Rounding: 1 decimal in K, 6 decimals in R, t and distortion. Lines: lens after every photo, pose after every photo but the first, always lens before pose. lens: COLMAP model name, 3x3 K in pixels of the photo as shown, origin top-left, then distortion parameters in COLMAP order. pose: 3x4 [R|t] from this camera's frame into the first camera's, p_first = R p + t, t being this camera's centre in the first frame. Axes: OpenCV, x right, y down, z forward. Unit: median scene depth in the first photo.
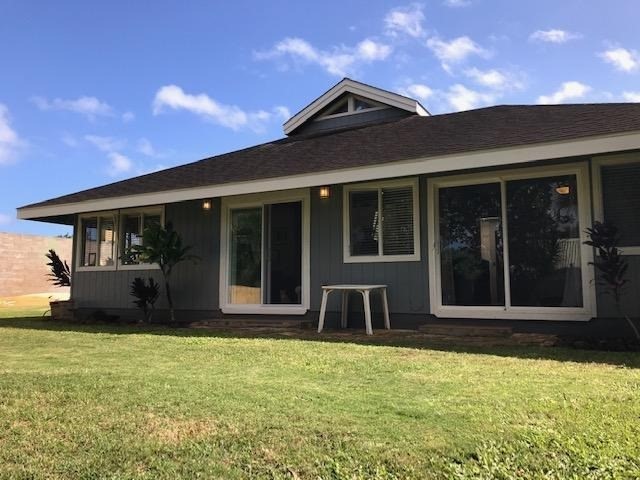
lens RADIAL K [[519.2, 0, 320.0], [0, 519.2, 240.0], [0, 0, 1]] dist [0.000696, -0.008140]
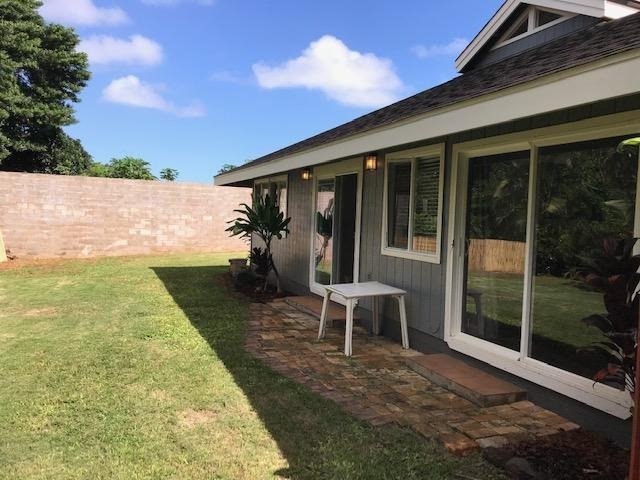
lens RADIAL K [[519.2, 0, 320.0], [0, 519.2, 240.0], [0, 0, 1]] dist [0.000696, -0.008140]
pose [[0.797605, 0.049081, -0.601180, 0.448888], [0.028294, 0.992542, 0.118572, -0.074376], [0.602516, -0.111583, 0.790268, 0.319493]]
